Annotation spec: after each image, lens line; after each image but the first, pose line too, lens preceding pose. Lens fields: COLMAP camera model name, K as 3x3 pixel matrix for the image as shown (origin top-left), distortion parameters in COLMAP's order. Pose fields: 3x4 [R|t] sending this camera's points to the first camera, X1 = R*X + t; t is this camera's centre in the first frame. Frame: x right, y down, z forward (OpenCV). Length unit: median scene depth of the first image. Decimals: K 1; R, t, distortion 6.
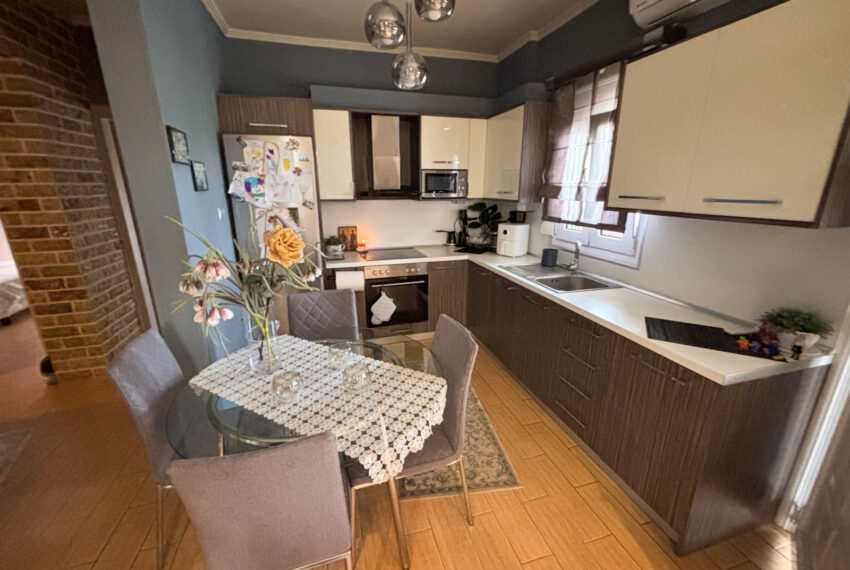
lens RADIAL K [[345.2, 0, 421.4], [0, 345.2, 285.0], [0, 0, 1]] dist [-0.004542, 0.001969]
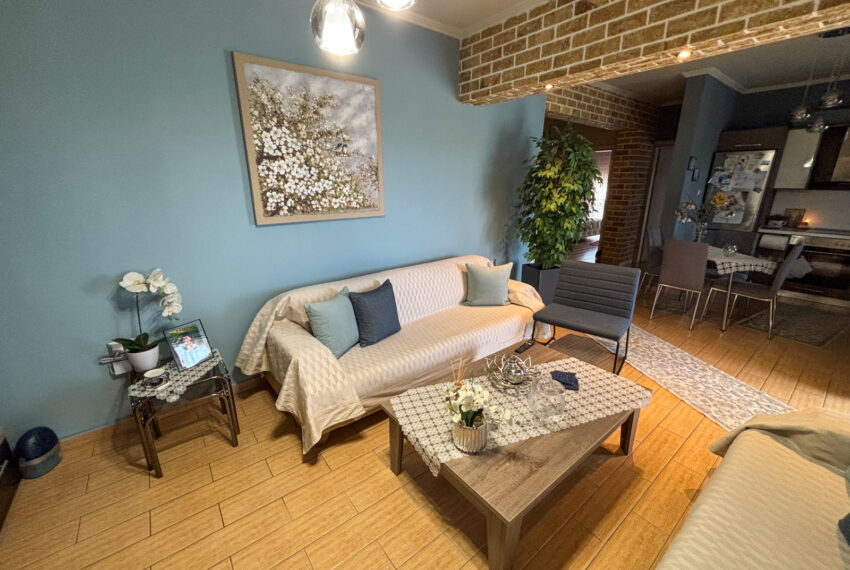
lens RADIAL K [[345.2, 0, 426.1], [0, 345.2, 285.6], [0, 0, 1]] dist [-0.004542, 0.001969]
pose [[0.379714, 0.269414, -0.885005, 0.598037], [-0.259760, 0.949218, 0.177511, 0.295045], [0.887886, 0.162486, 0.430414, -0.969517]]
